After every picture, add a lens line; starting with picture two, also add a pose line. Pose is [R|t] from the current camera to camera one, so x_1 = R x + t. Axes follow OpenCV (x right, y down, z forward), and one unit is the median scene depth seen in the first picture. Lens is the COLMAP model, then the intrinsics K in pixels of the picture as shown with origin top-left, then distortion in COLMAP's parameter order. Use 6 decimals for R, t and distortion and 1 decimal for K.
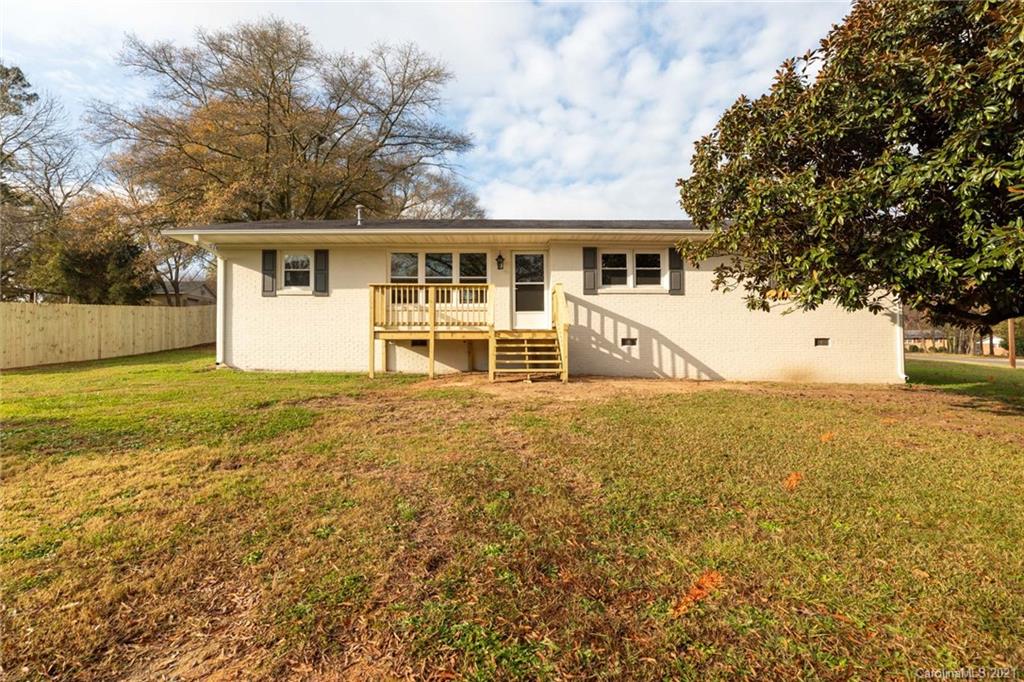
lens RADIAL K [[483.4, 0, 515.0], [0, 483.4, 336.0], [0, 0, 1]] dist [-0.001037, 0.000690]
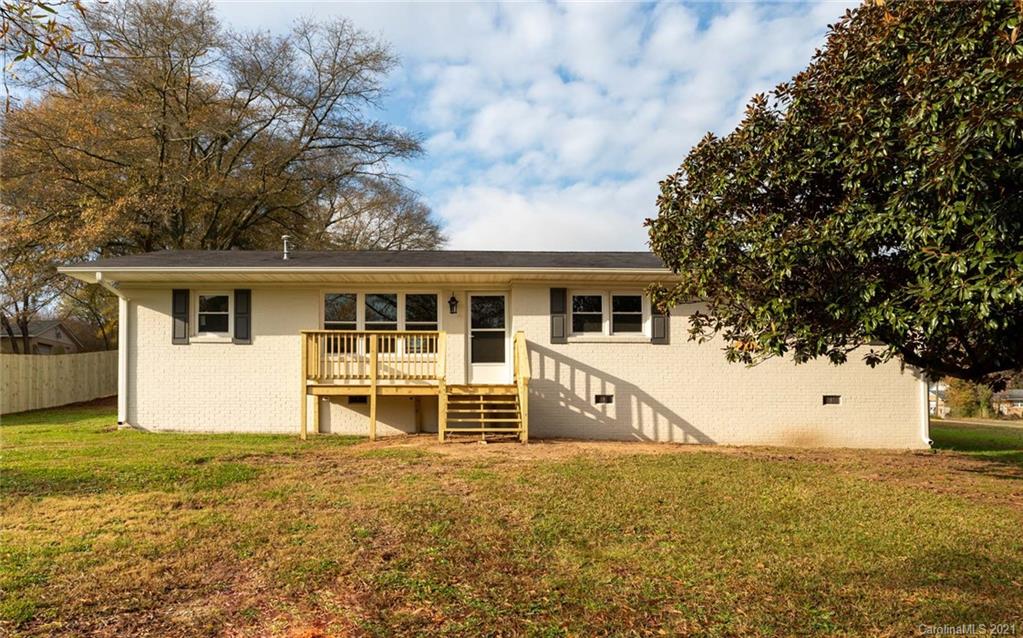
lens RADIAL K [[680.3, 0, 484.1], [0, 680.3, 395.5], [0, 0, 1]] dist [0.016813, -0.003526]
pose [[0.999991, 0.002985, 0.002986, 0.020773], [-0.002979, 0.999994, -0.001962, 0.009045], [-0.002992, 0.001953, 0.999994, -0.202054]]
